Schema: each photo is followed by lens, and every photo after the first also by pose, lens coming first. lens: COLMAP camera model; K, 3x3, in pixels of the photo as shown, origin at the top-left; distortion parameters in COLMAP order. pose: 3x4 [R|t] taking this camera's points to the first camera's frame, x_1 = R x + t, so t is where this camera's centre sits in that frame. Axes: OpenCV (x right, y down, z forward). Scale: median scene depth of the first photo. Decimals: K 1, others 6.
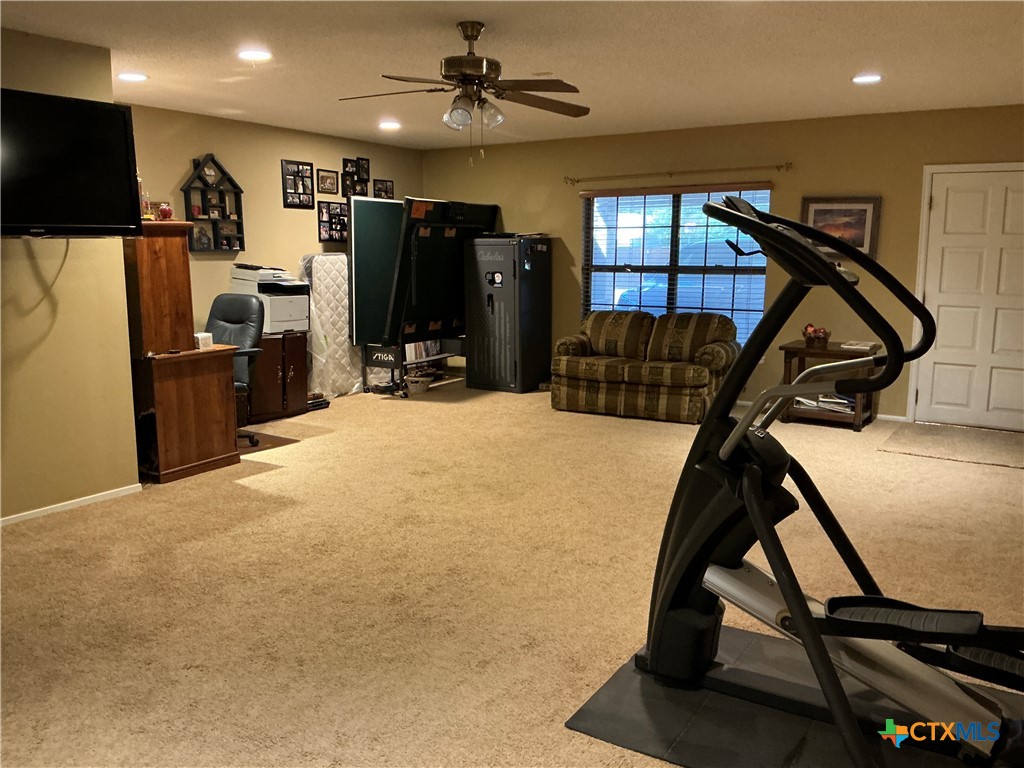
lens RADIAL K [[848.0, 0, 512.0], [0, 848.0, 384.0], [0, 0, 1]] dist [0.148269, -0.302338]
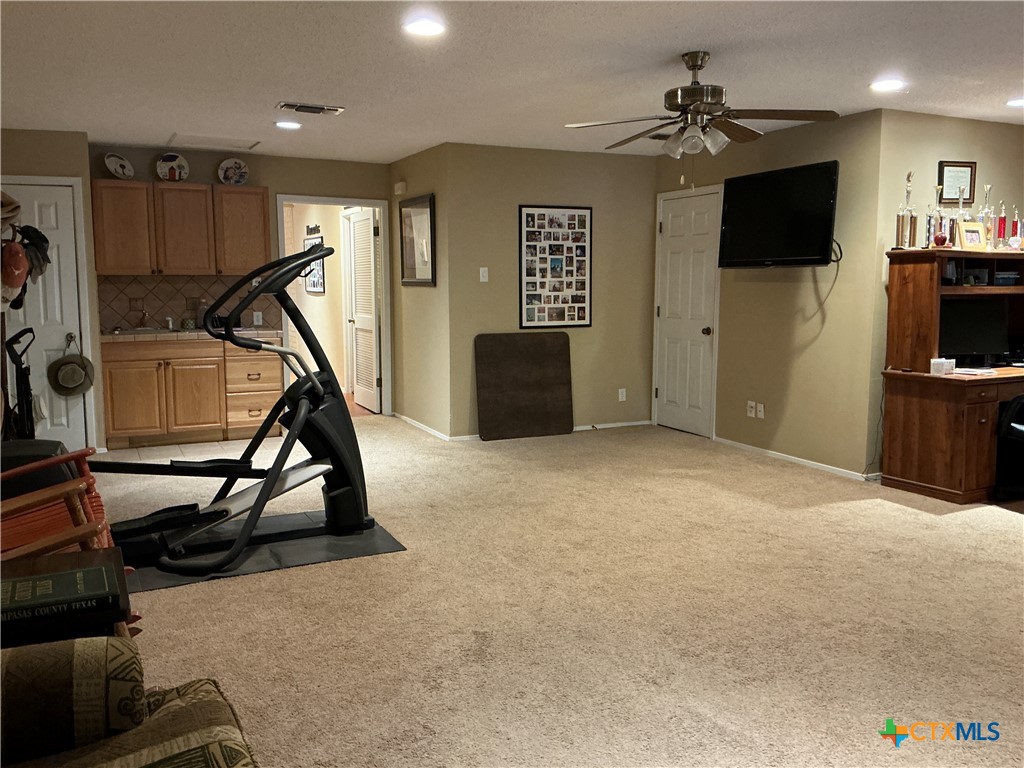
lens RADIAL K [[848.0, 0, 512.0], [0, 848.0, 384.0], [0, 0, 1]] dist [0.148269, -0.302338]
pose [[-0.521173, 0.106266, -0.846810, 0.790665], [-0.133296, 0.969906, 0.203751, -0.177877], [0.842978, 0.219066, -0.491324, 1.140899]]
